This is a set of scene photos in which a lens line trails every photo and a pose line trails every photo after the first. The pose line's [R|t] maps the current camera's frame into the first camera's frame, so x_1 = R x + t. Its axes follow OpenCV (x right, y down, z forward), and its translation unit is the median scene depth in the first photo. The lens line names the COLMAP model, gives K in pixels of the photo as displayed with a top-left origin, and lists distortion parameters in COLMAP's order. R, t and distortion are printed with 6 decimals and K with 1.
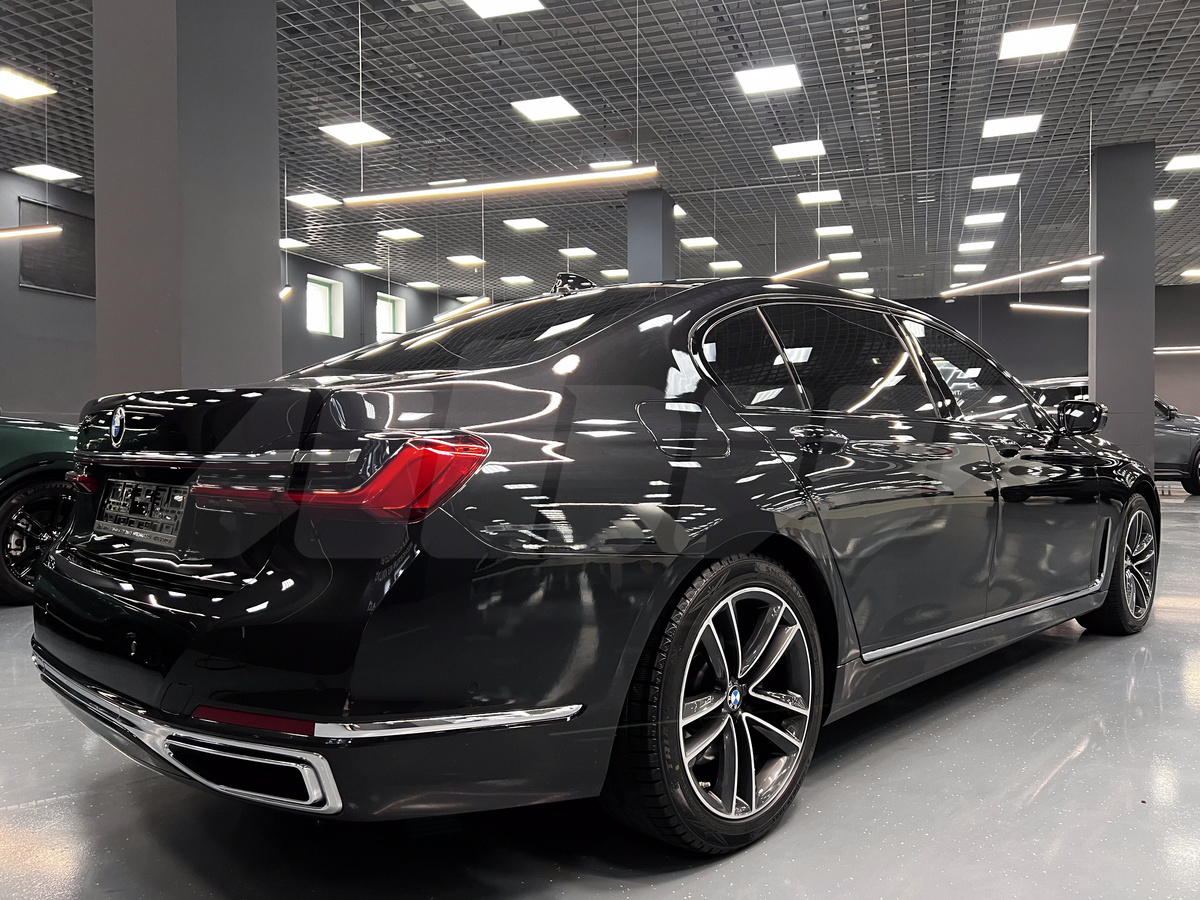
lens RADIAL K [[912.8, 0, 596.8], [0, 912.8, 456.2], [0, 0, 1]] dist [0.002580, -0.002444]
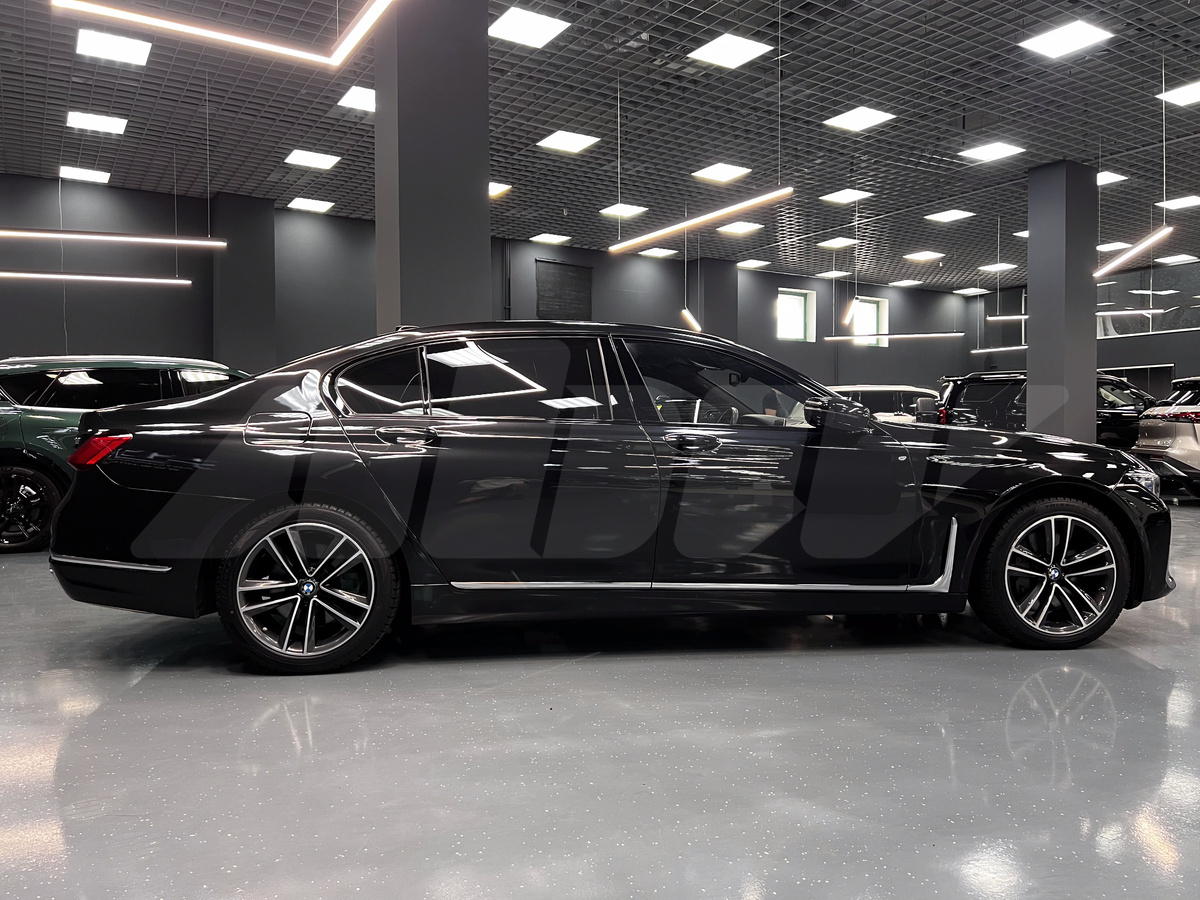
lens RADIAL K [[901.9, 0, 605.6], [0, 901.9, 450.6], [0, 0, 1]] dist [0.072861, -0.087760]
pose [[0.783661, 0.010318, -0.621103, 1.549139], [-0.011668, 0.999930, 0.001889, 0.000240], [0.621079, 0.005766, 0.783727, 0.017612]]
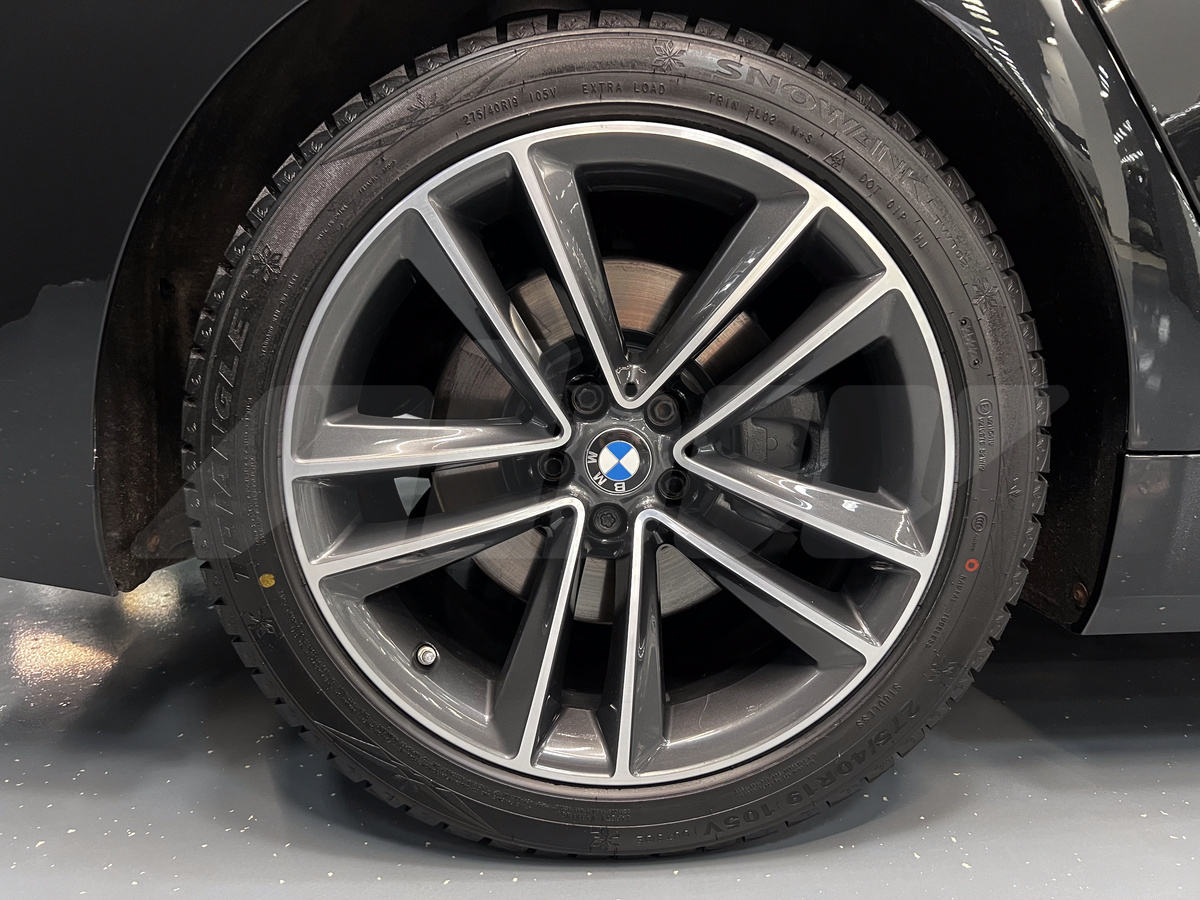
lens RADIAL K [[901.9, 0, 605.6], [0, 901.9, 450.6], [0, 0, 1]] dist [0.072861, -0.087760]
pose [[0.720551, 0.112898, -0.684149, 0.367742], [-0.004624, 0.987417, 0.158073, 0.195072], [0.693386, -0.110736, 0.712006, 0.710563]]
